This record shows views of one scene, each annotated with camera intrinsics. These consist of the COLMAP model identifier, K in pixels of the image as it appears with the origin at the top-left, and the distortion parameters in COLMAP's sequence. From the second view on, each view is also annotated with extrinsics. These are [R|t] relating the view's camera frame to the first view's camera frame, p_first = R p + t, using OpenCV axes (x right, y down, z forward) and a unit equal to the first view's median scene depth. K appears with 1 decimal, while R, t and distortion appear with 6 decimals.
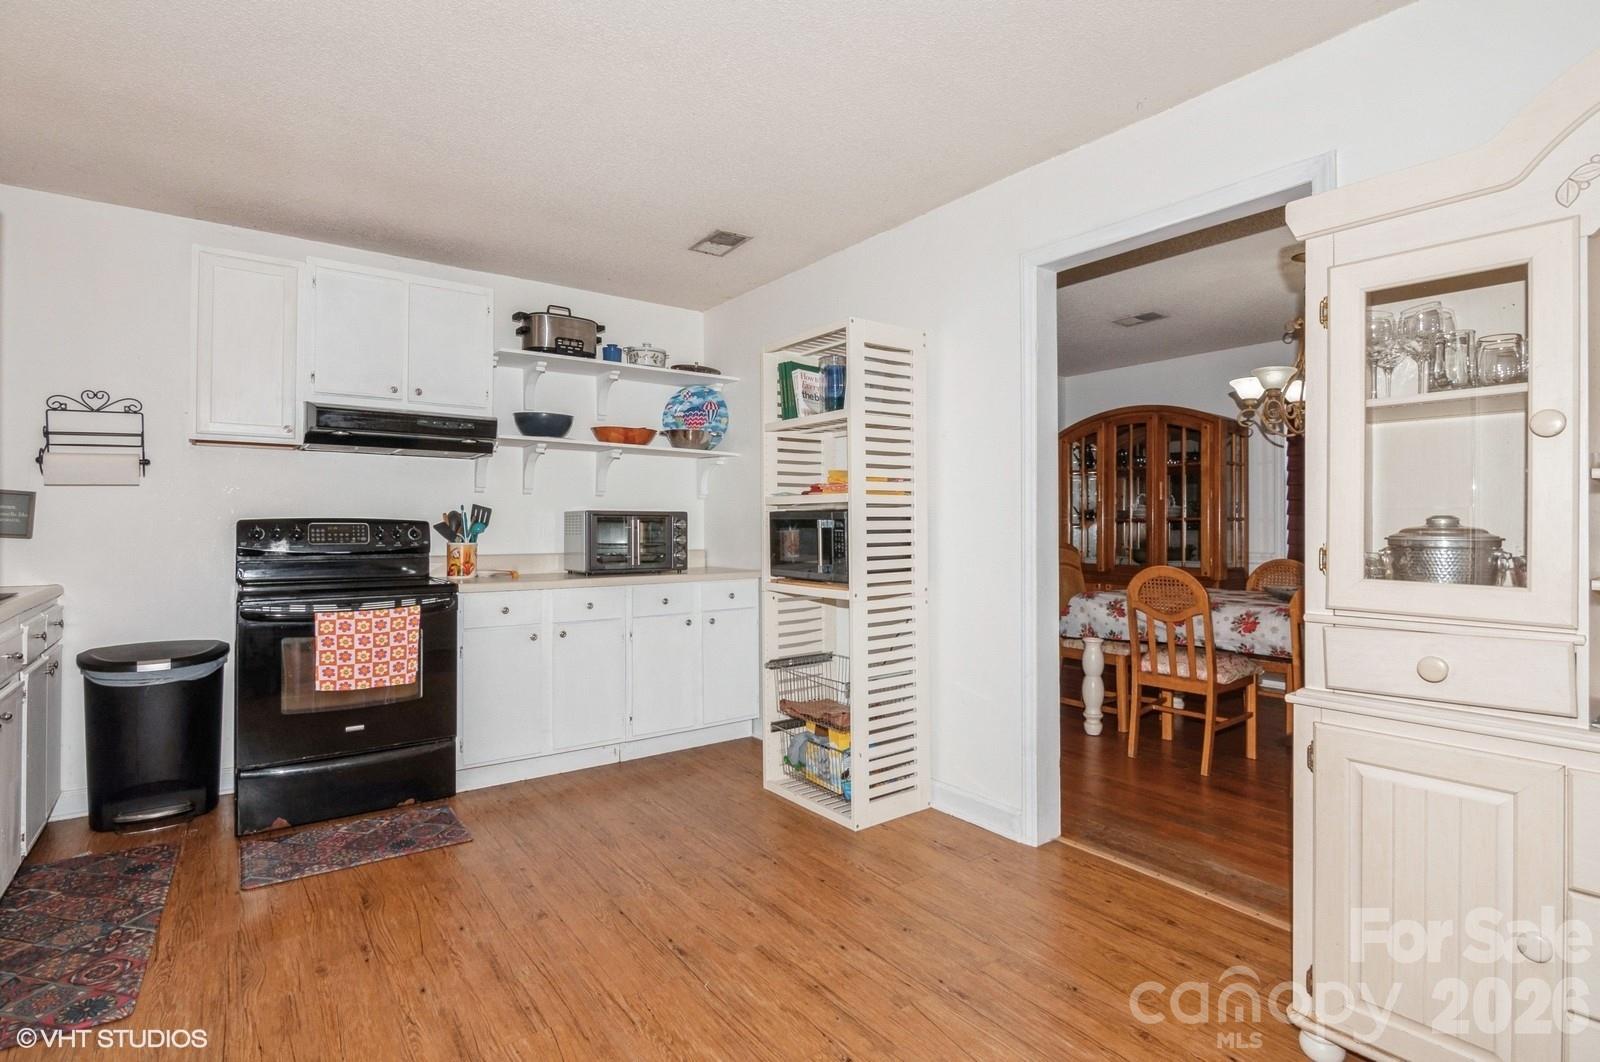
lens RADIAL K [[788.7, 0, 788.5], [0, 788.7, 510.6], [0, 0, 1]] dist [-0.010357, 0.001402]
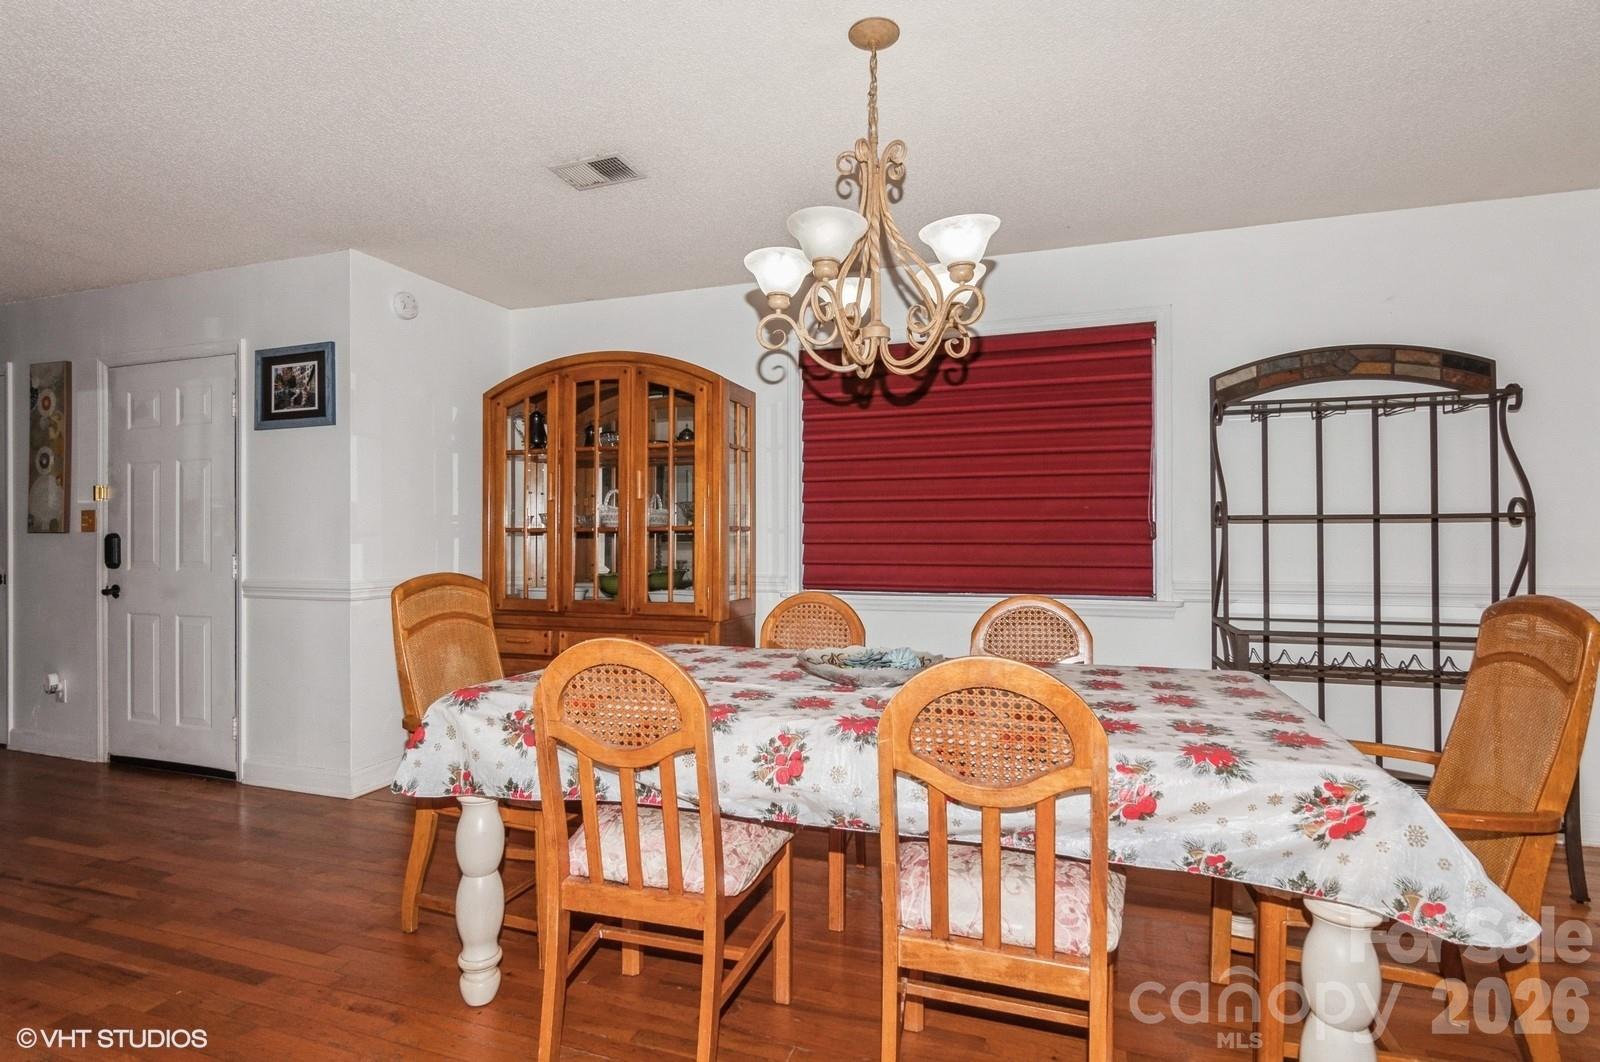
lens RADIAL K [[788.7, 0, 803.0], [0, 788.7, 526.5], [0, 0, 1]] dist [-0.010357, 0.001402]
pose [[0.815200, -0.000344, 0.579180, 0.274600], [-0.003505, 0.999979, 0.005526, 0.006534], [-0.579170, -0.006535, 0.815181, 0.518895]]
